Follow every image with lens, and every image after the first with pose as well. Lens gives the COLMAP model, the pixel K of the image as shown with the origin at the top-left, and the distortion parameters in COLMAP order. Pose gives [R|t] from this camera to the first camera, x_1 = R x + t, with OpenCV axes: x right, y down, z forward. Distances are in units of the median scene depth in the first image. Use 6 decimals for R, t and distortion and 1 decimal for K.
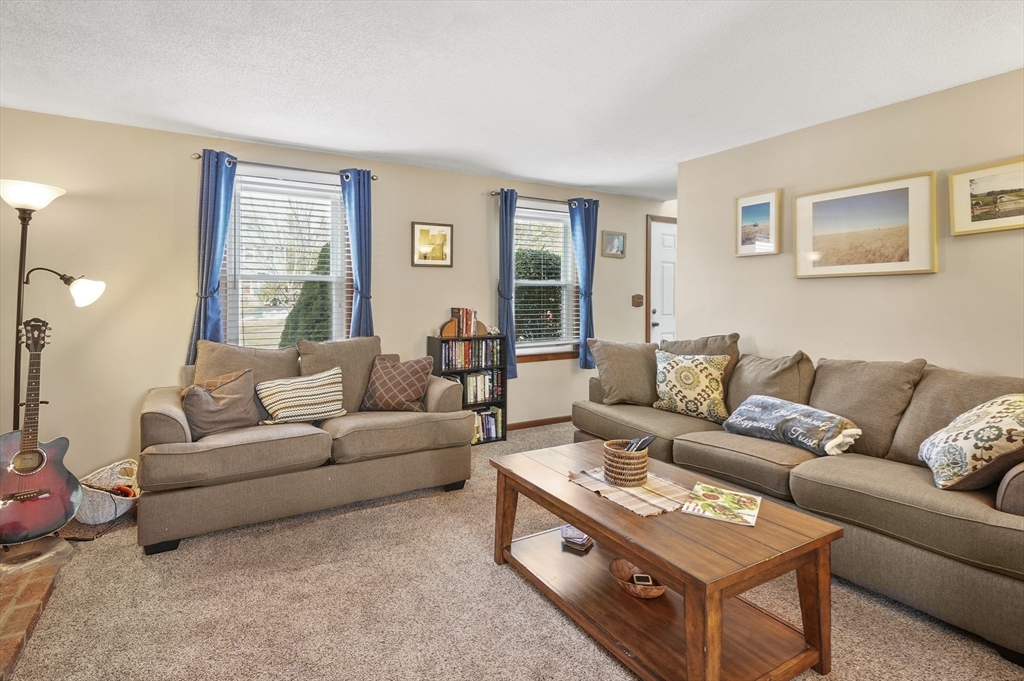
lens RADIAL K [[509.8, 0, 491.0], [0, 509.8, 290.6], [0, 0, 1]] dist [-0.002523, -0.005296]
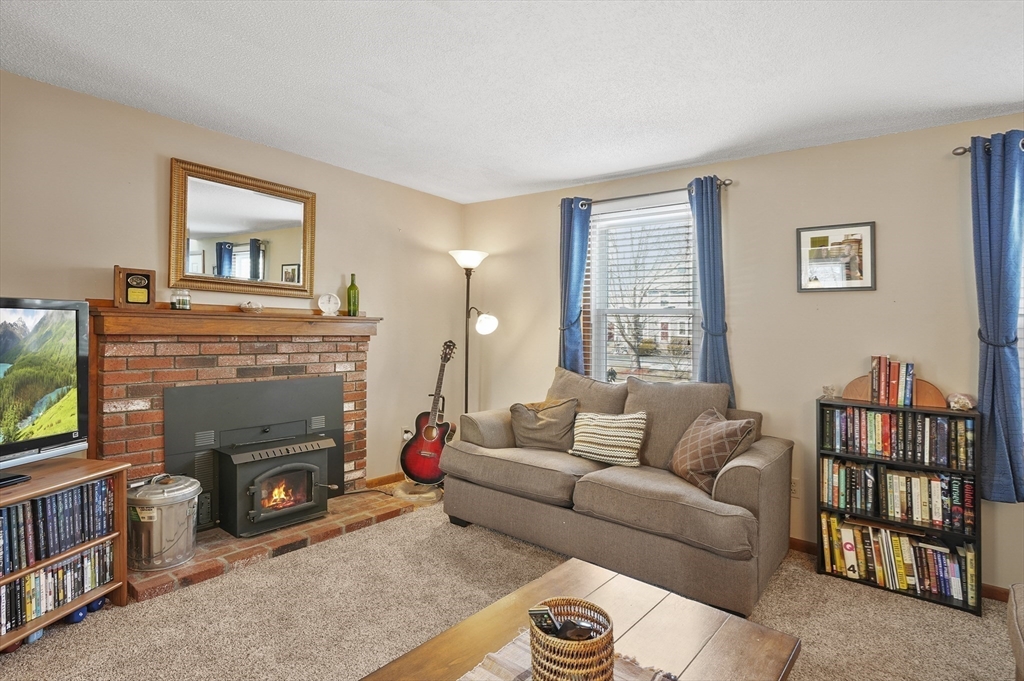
lens RADIAL K [[509.8, 0, 498.9], [0, 509.8, 322.2], [0, 0, 1]] dist [-0.002523, -0.005296]
pose [[0.363400, -0.001723, -0.931632, 0.340937], [-0.018276, 0.999793, -0.008978, 0.007147], [0.931454, 0.020289, 0.363293, 0.357675]]
